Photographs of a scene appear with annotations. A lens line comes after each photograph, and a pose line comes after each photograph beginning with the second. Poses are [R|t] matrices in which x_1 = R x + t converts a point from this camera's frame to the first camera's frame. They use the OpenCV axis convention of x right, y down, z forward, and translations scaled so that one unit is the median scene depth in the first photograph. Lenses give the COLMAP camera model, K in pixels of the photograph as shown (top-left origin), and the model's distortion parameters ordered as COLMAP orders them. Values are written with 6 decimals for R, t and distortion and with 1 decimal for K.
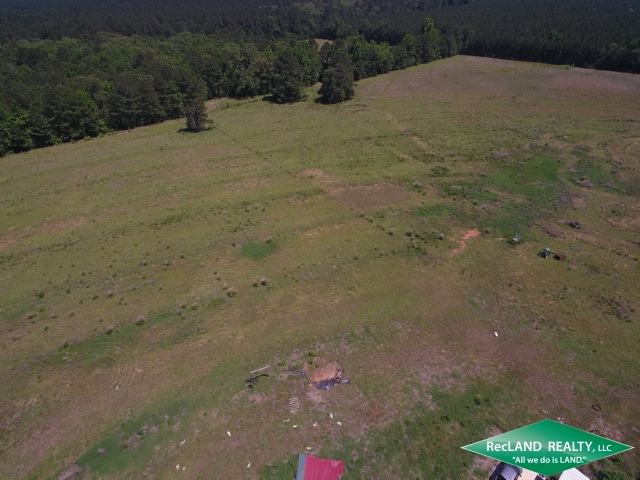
lens RADIAL K [[375.0, 0, 321.5], [0, 375.0, 231.4], [0, 0, 1]] dist [0.004189, -0.000547]
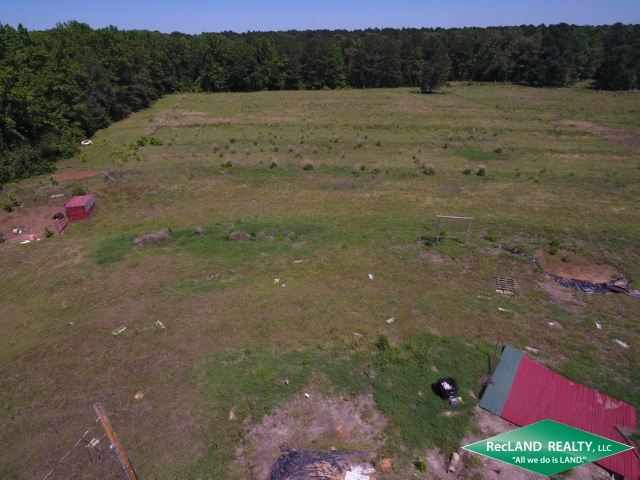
lens RADIAL K [[375.0, 0, 321.5], [0, 375.0, 231.4], [0, 0, 1]] dist [0.004189, -0.000547]
pose [[0.832184, 0.263860, -0.487696, -0.025787], [-0.314611, 0.948932, -0.023434, 0.232510], [0.456607, 0.172936, 0.872699, 0.217413]]
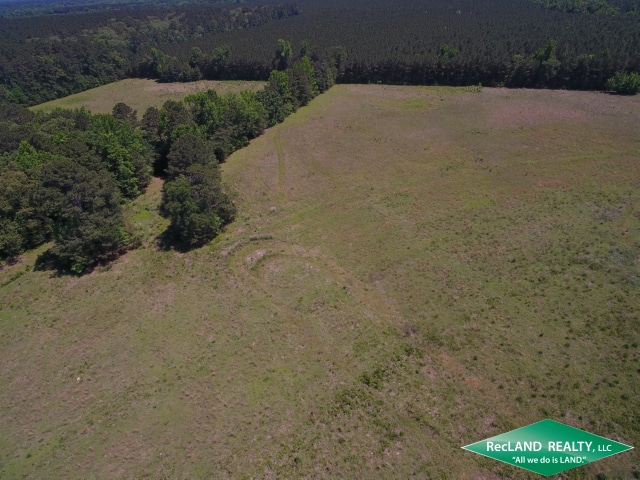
lens RADIAL K [[375.0, 0, 321.5], [0, 375.0, 231.4], [0, 0, 1]] dist [0.004189, -0.000547]
pose [[0.908426, -0.257352, 0.329444, 0.029219], [0.264740, 0.964044, 0.023074, -0.587881], [-0.323536, 0.066255, 0.943893, 0.874569]]
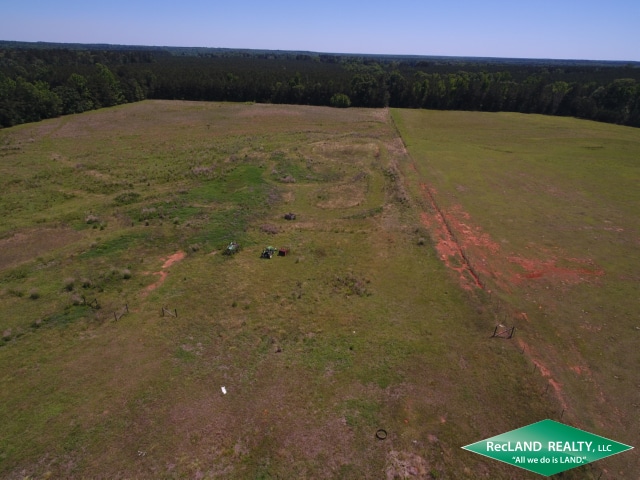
lens RADIAL K [[375.0, 0, 321.5], [0, 375.0, 231.4], [0, 0, 1]] dist [0.004189, -0.000547]
pose [[0.766227, -0.238532, 0.596656, 0.165770], [0.325366, 0.944736, -0.040148, 0.063454], [-0.554105, 0.224894, 0.801492, 0.218901]]
